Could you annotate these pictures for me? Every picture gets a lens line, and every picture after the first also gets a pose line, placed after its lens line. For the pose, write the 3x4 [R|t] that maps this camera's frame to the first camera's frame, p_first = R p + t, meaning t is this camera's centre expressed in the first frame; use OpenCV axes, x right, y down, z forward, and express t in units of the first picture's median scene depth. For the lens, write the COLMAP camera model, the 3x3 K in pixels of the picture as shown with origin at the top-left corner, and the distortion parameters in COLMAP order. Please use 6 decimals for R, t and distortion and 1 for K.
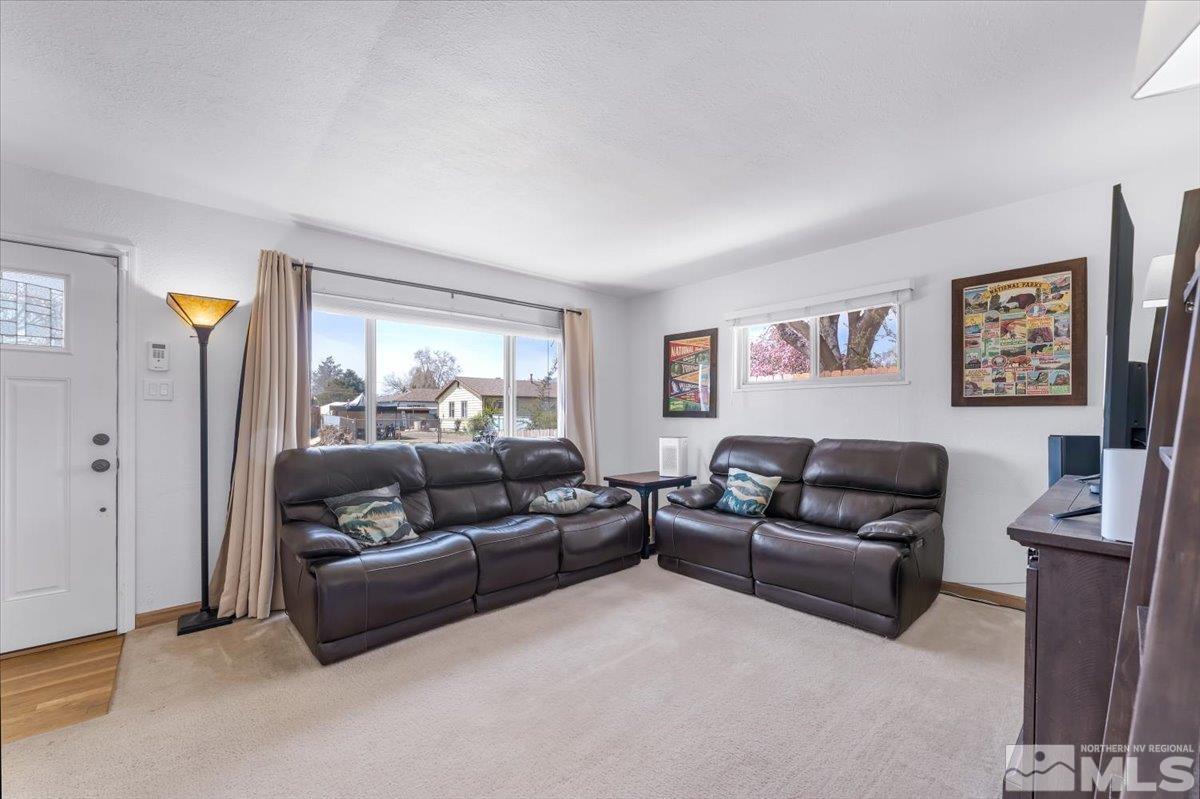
lens RADIAL K [[479.7, 0, 610.4], [0, 479.7, 415.7], [0, 0, 1]] dist [-0.011028, 0.000681]
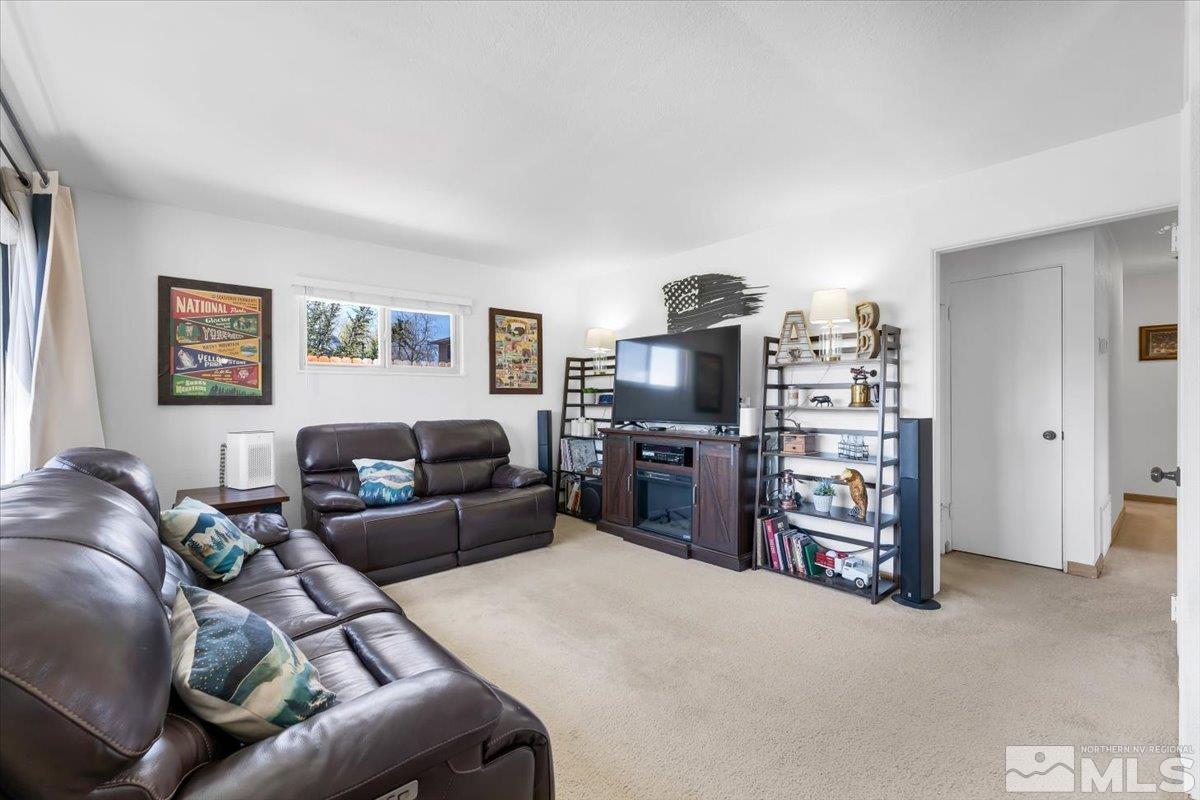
lens RADIAL K [[479.7, 0, 597.4], [0, 479.7, 399.3], [0, 0, 1]] dist [-0.011028, 0.000681]
pose [[0.038686, -0.000846, 0.999251, -0.760238], [0.007461, 0.999972, 0.000558, -0.001430], [-0.999224, 0.007434, 0.038691, 0.631410]]
